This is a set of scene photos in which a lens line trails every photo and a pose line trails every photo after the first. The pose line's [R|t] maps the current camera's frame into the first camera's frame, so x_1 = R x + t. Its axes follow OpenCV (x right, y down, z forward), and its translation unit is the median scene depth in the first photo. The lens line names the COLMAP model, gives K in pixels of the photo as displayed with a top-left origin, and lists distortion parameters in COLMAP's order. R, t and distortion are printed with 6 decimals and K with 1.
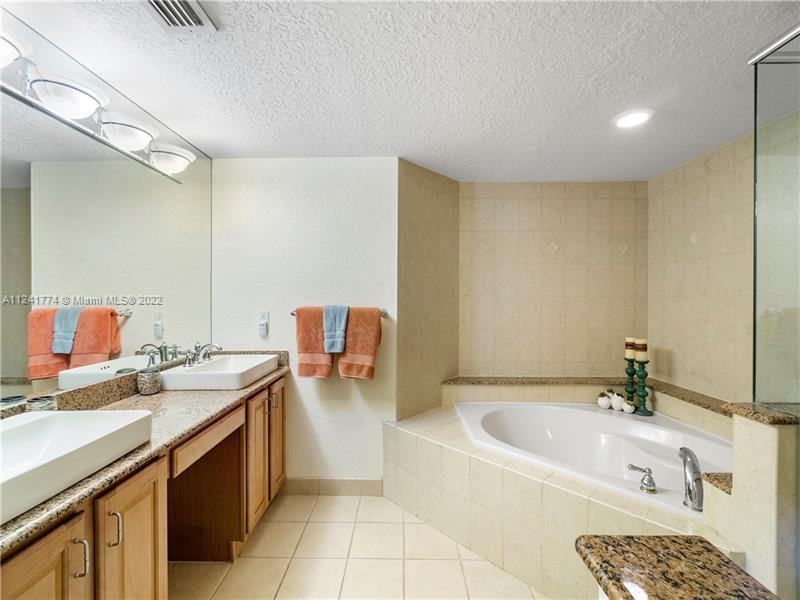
lens RADIAL K [[345.6, 0, 398.7], [0, 345.6, 299.5], [0, 0, 1]] dist [-0.008840, 0.001253]
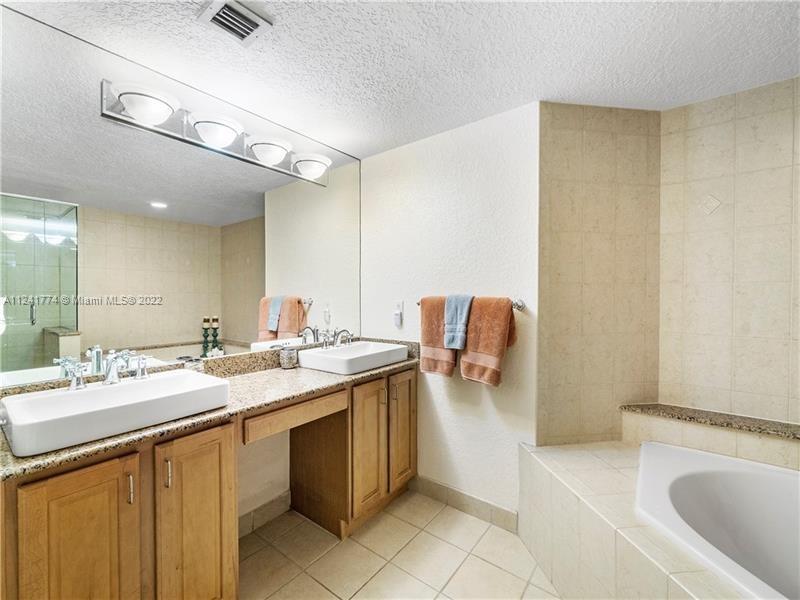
lens RADIAL K [[345.6, 0, 398.3], [0, 345.6, 296.5], [0, 0, 1]] dist [-0.008840, 0.001253]
pose [[0.798660, 0.003734, -0.601771, 0.221721], [-0.000031, 0.999981, 0.006164, 0.015870], [0.601783, -0.004904, 0.798645, 0.215032]]
